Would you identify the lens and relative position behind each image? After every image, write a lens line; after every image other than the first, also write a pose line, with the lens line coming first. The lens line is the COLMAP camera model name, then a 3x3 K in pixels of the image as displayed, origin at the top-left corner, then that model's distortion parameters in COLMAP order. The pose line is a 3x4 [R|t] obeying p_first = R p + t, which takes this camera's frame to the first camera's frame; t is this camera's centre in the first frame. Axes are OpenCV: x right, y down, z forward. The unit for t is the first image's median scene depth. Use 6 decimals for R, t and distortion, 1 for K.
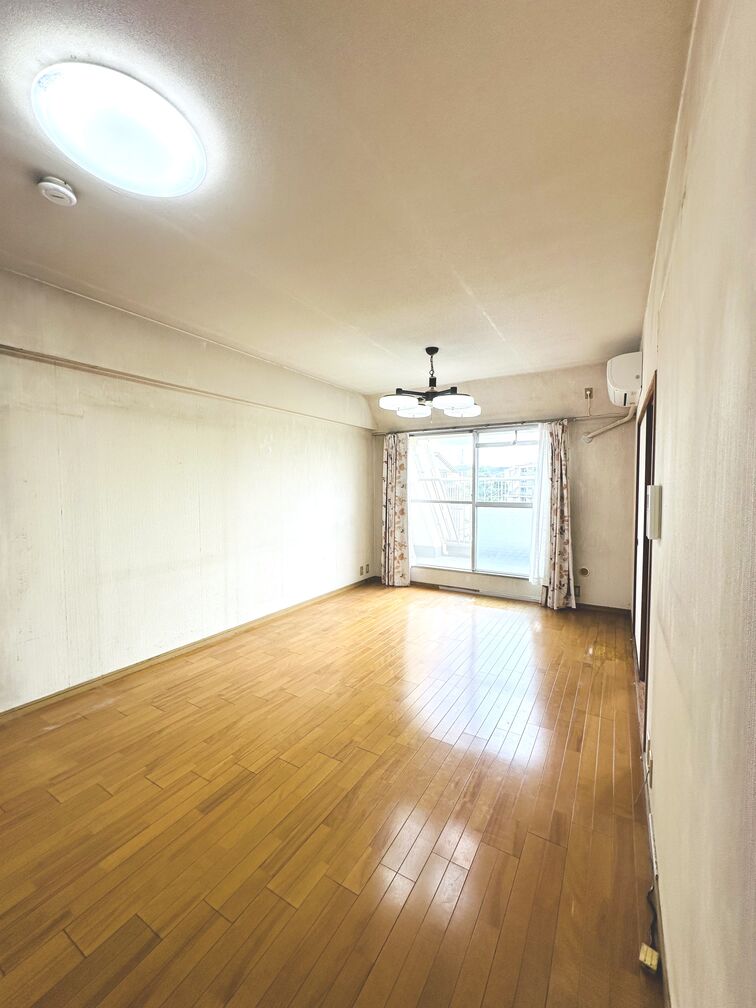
lens RADIAL K [[406.6, 0, 378.0], [0, 406.6, 504.0], [0, 0, 1]] dist [-0.001594, -0.000124]
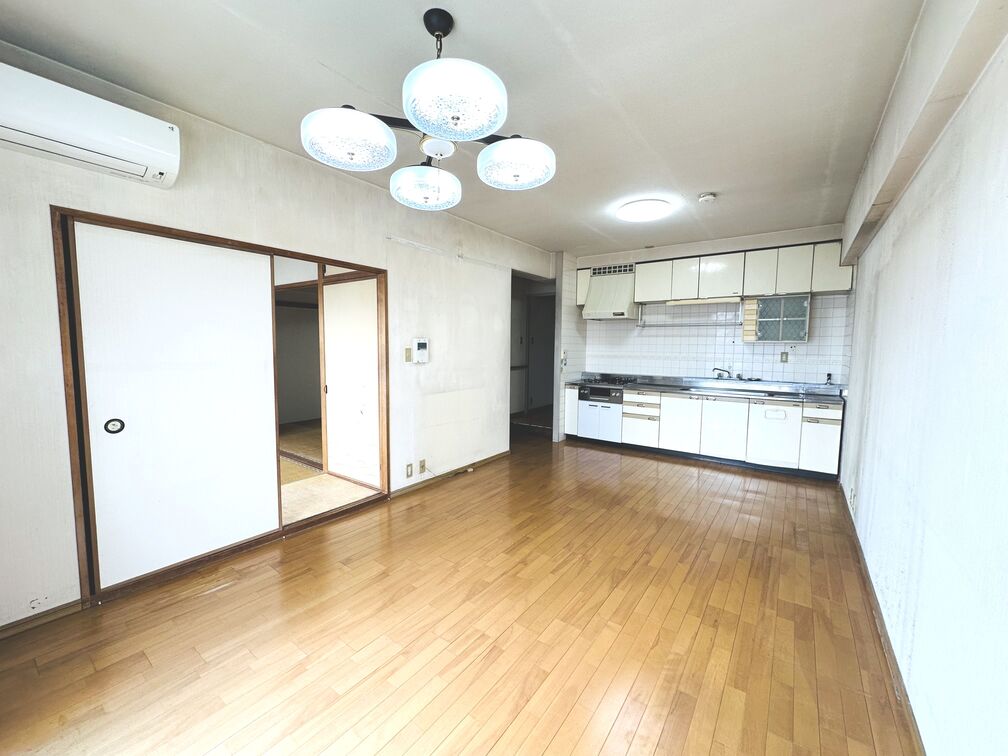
lens RADIAL K [[406.6, 0, 504.0], [0, 406.6, 378.0], [0, 0, 1]] dist [-0.001594, -0.000124]
pose [[-0.996042, -0.018622, 0.086907, 0.022344], [-0.007685, 0.992186, 0.124529, -0.062603], [-0.088547, 0.123368, -0.988403, 1.760655]]
